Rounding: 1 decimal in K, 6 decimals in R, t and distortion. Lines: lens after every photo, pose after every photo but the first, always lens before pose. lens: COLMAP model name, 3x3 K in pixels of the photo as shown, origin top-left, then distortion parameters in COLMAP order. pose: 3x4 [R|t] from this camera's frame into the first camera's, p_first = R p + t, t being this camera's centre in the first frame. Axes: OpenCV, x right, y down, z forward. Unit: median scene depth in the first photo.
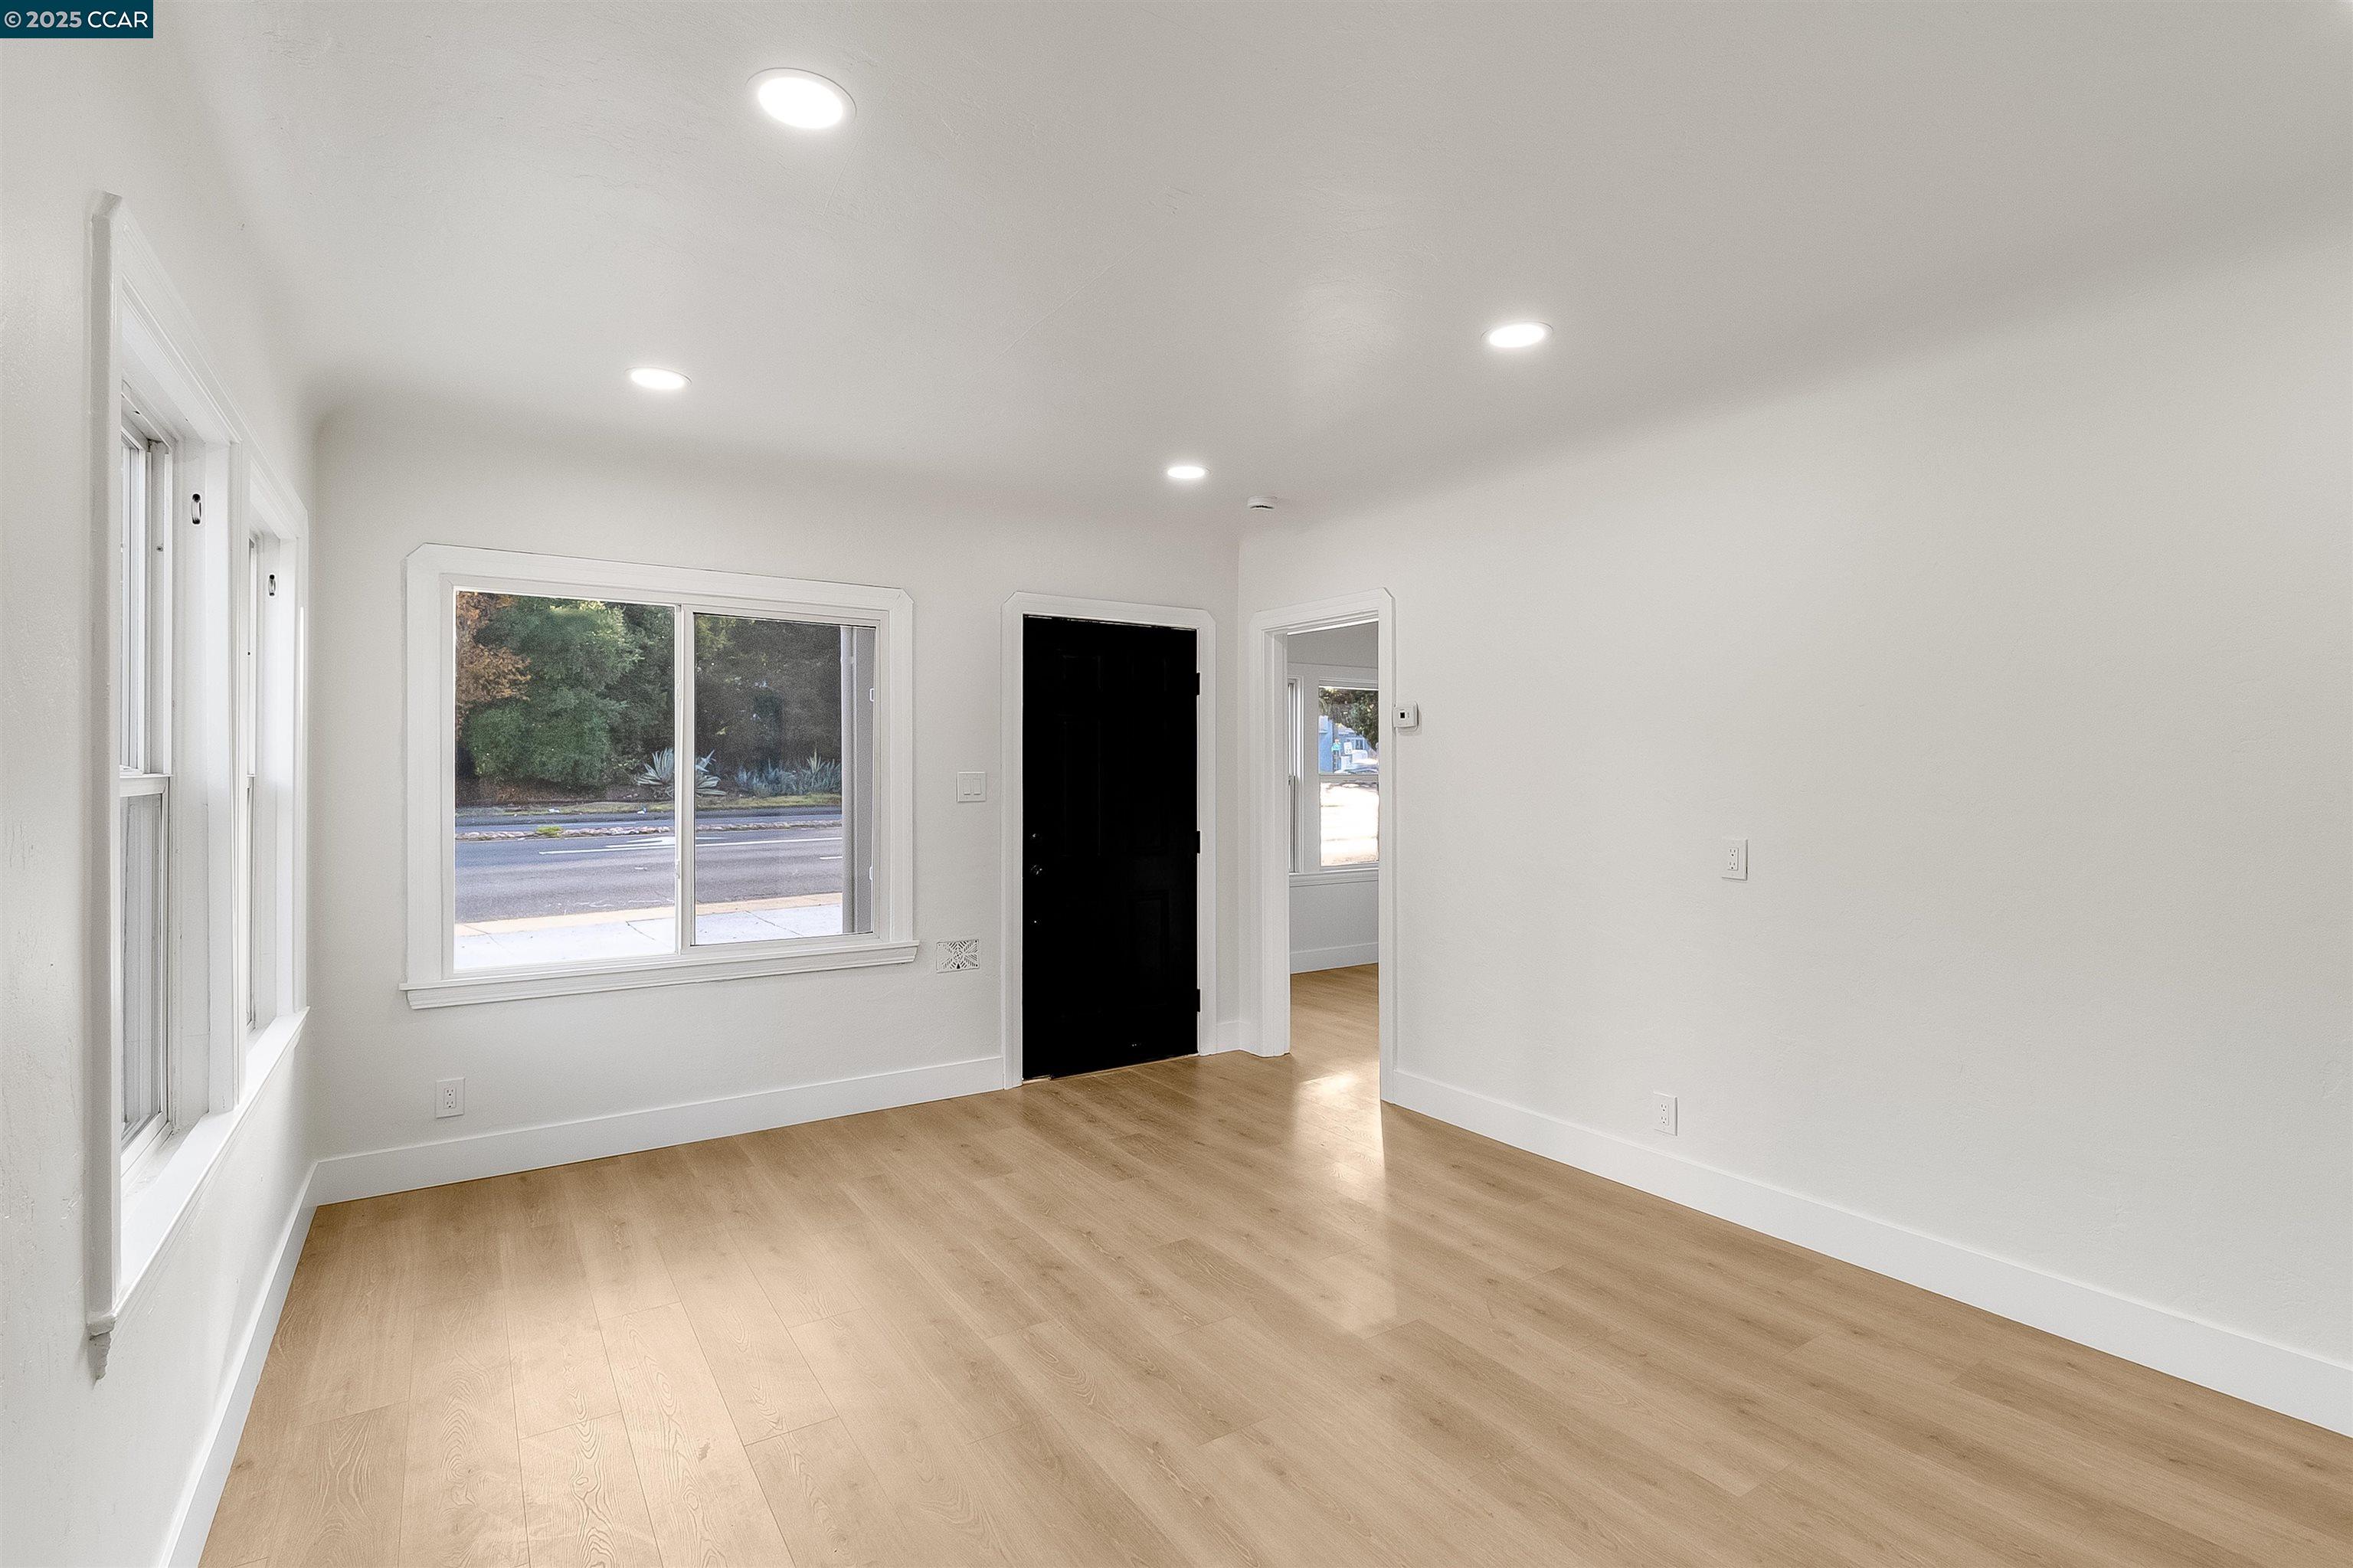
lens RADIAL K [[1098.7, 0, 1184.3], [0, 1098.7, 774.8], [0, 0, 1]] dist [0.001561, -0.004744]
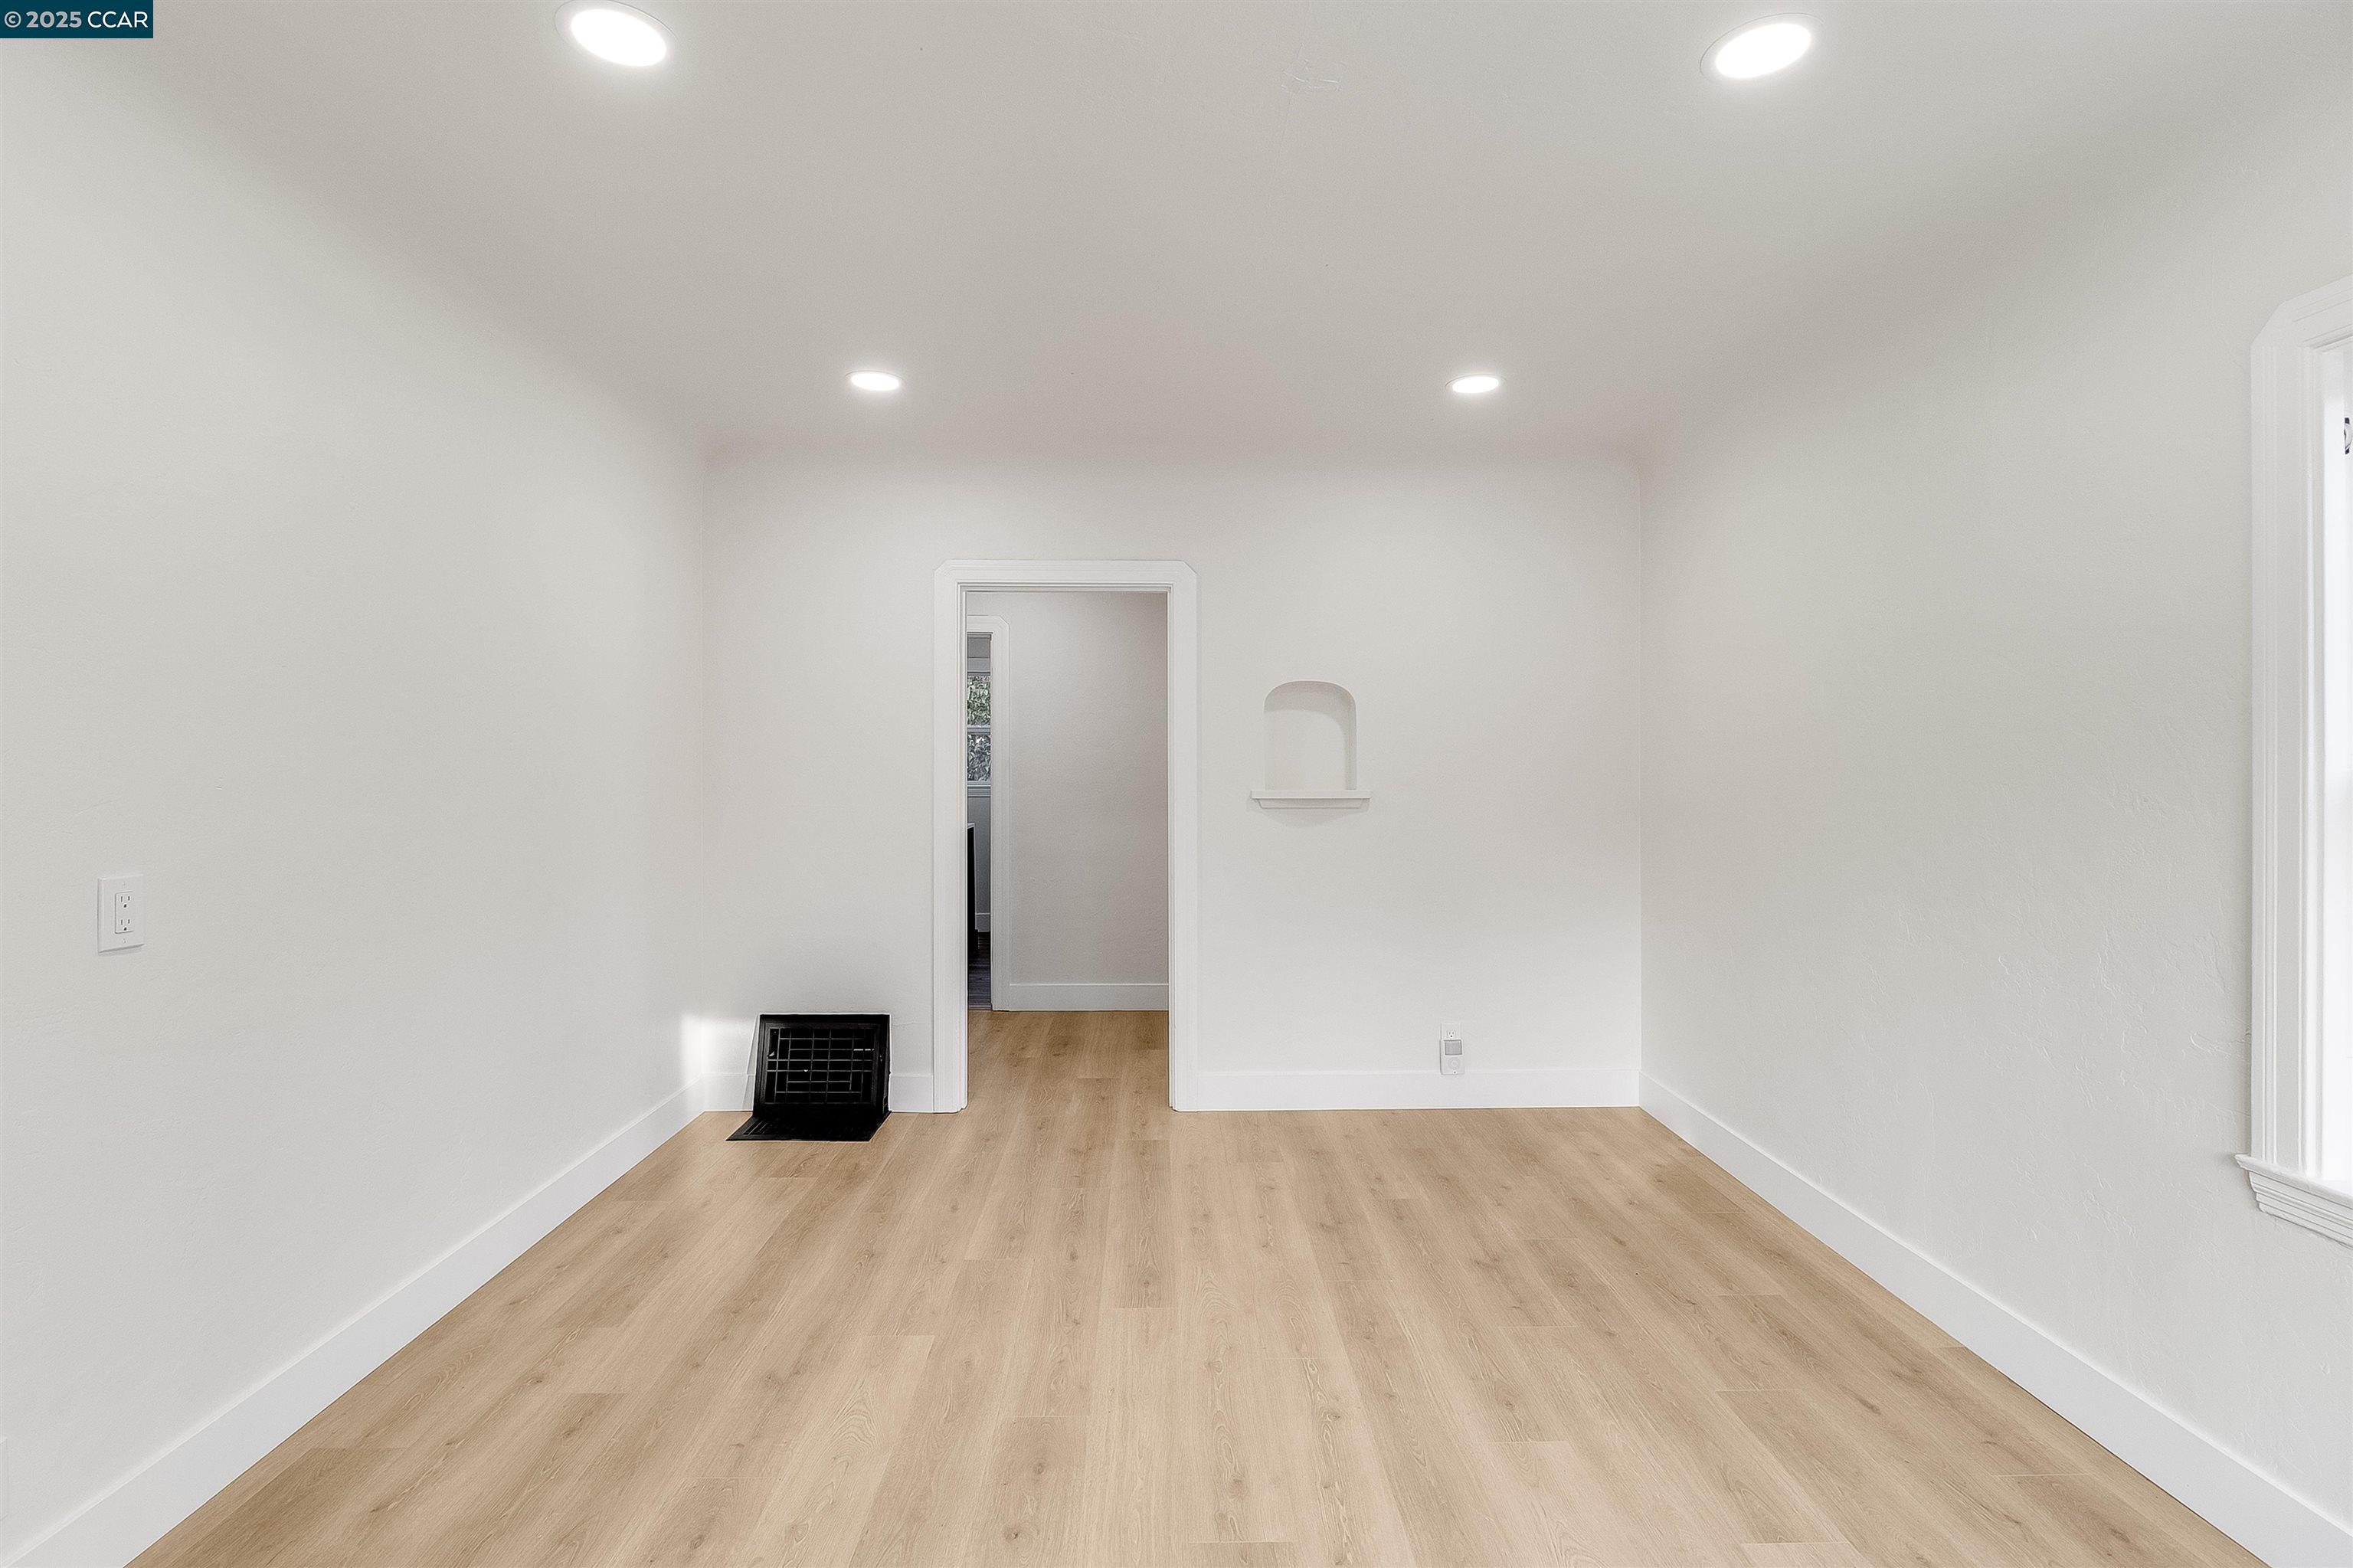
lens RADIAL K [[1098.7, 0, 1171.1], [0, 1098.7, 764.4], [0, 0, 1]] dist [-0.001334, -0.003199]
pose [[-0.841212, -0.003869, 0.540691, -0.316894], [0.000515, 0.999968, 0.007957, -0.002519], [-0.540705, 0.006972, -0.841183, 1.527728]]
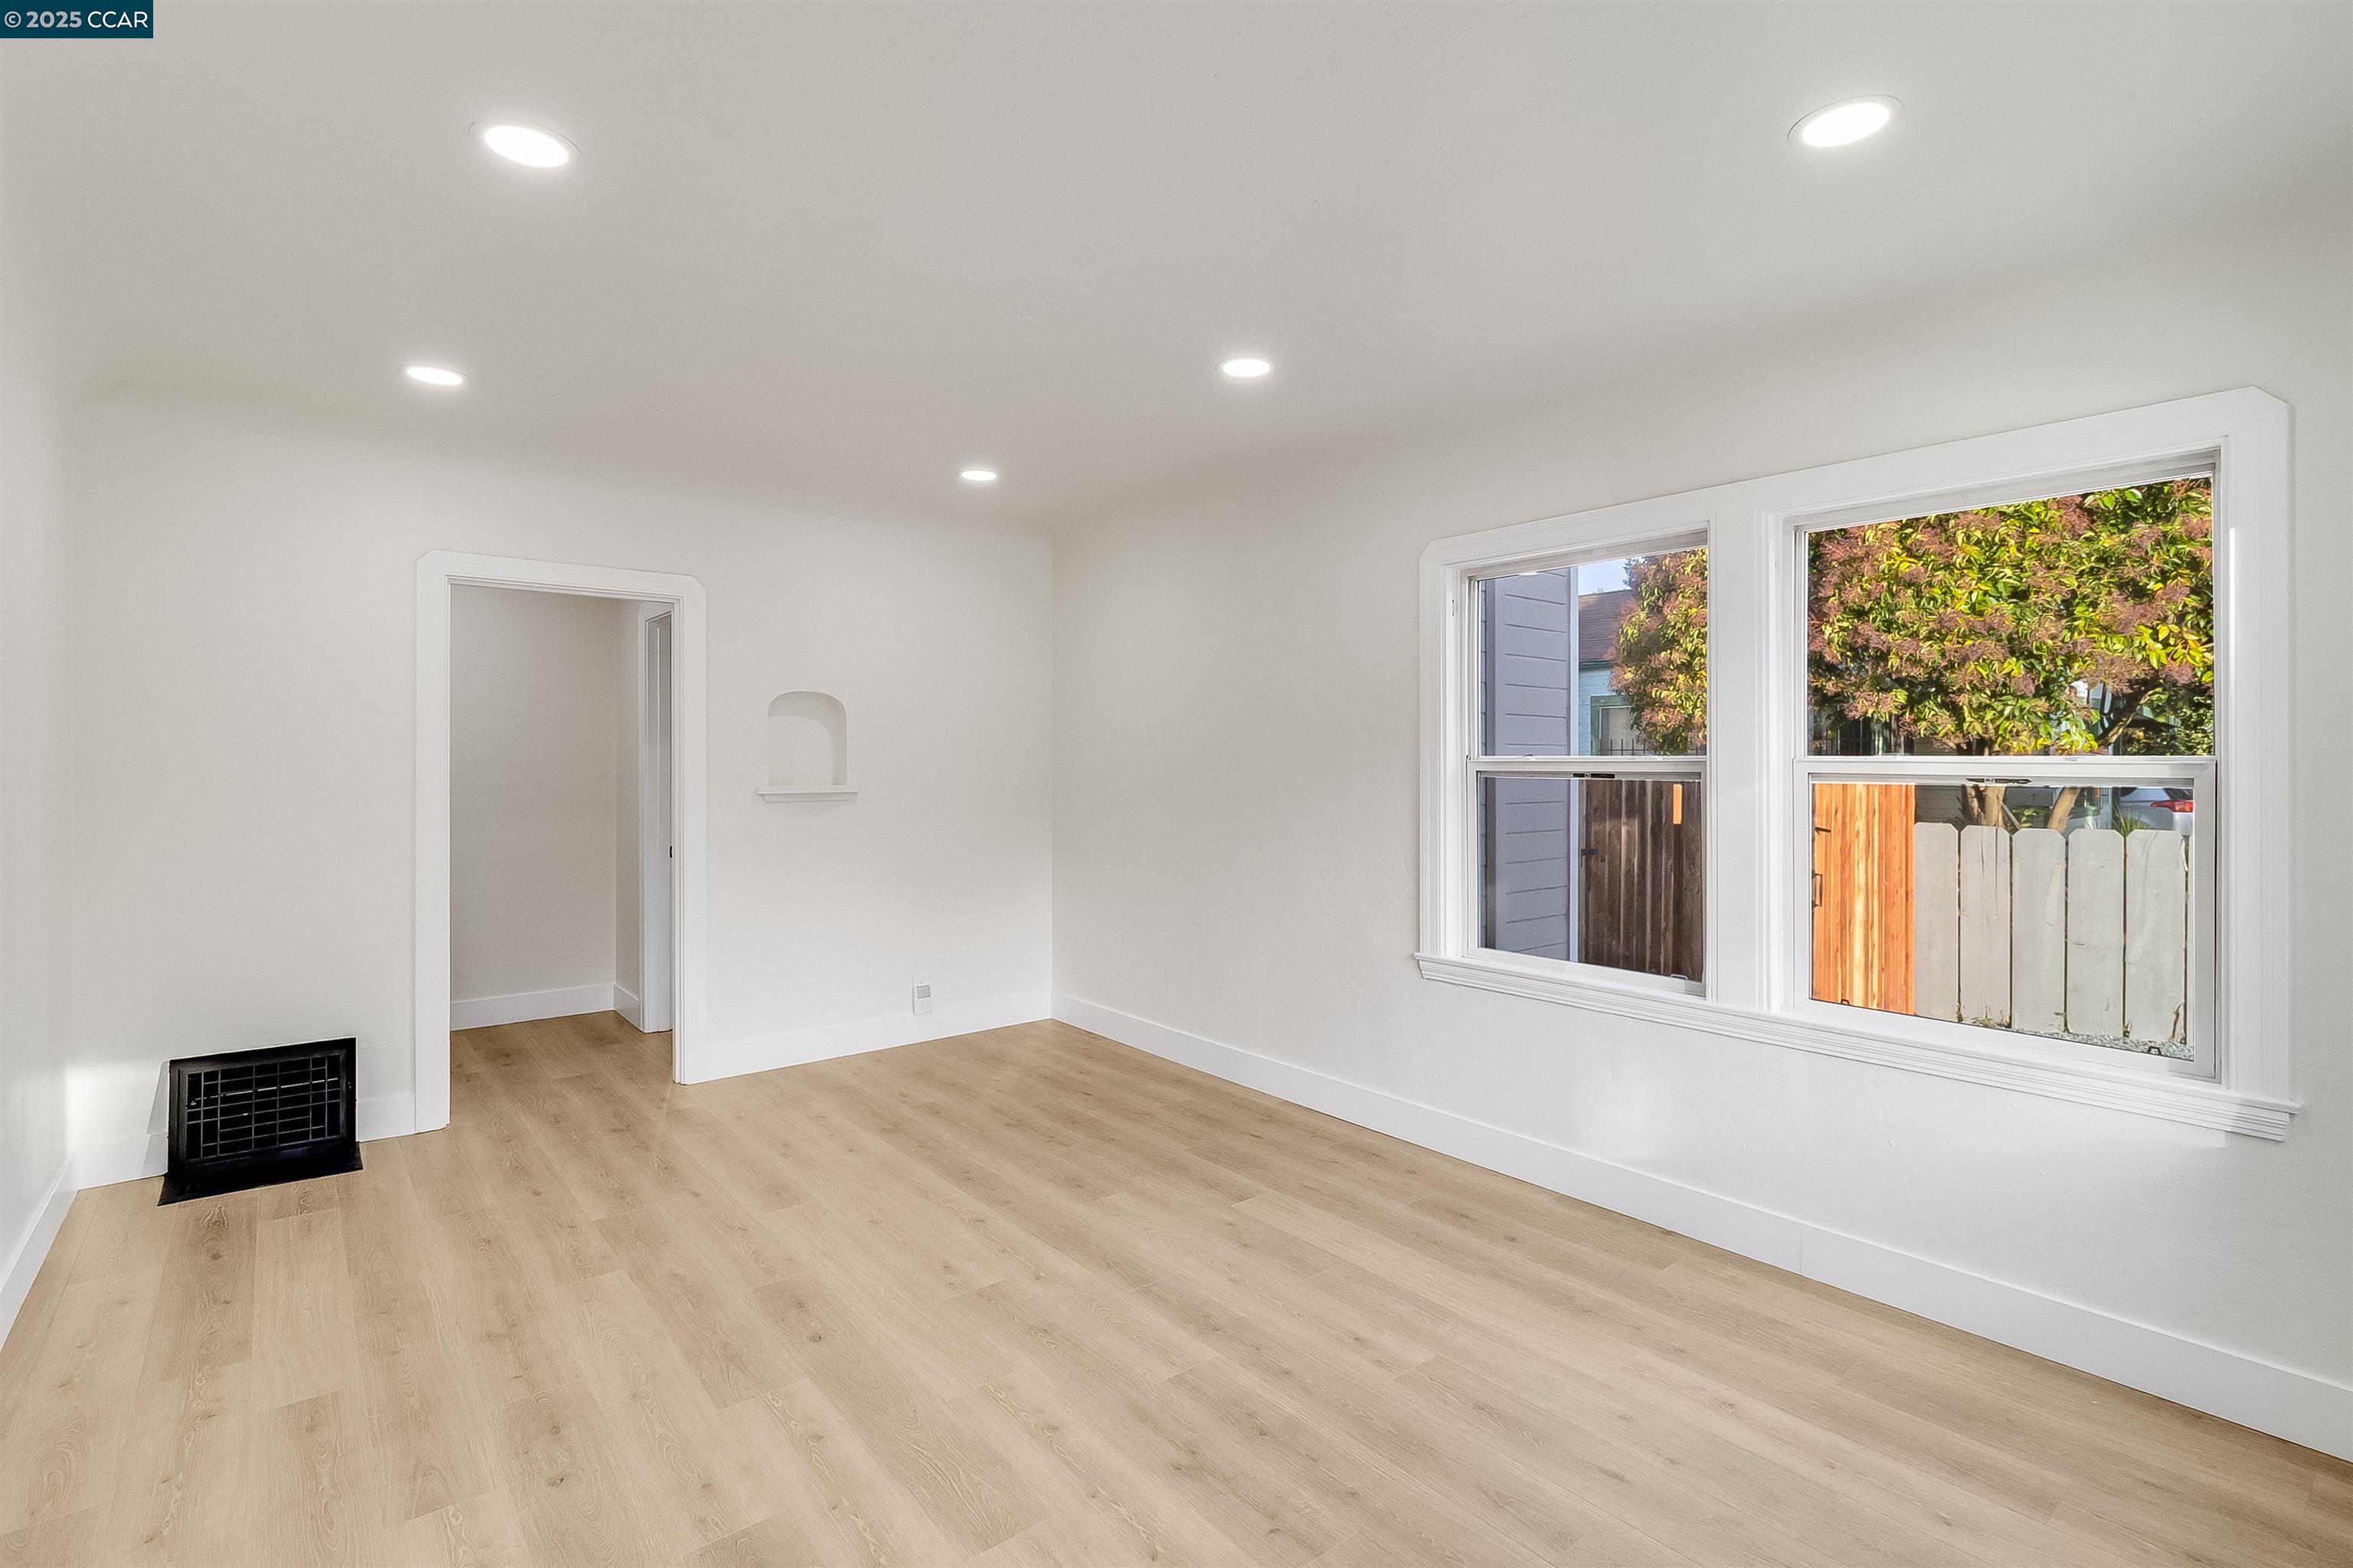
lens RADIAL K [[1098.7, 0, 1177.0], [0, 1098.7, 760.9], [0, 0, 1]] dist [0.001561, -0.004744]
pose [[-0.995237, -0.000466, -0.097483, -0.053544], [-0.000999, 0.999985, 0.005423, -0.005472], [0.097479, 0.005494, -0.995222, 1.989333]]
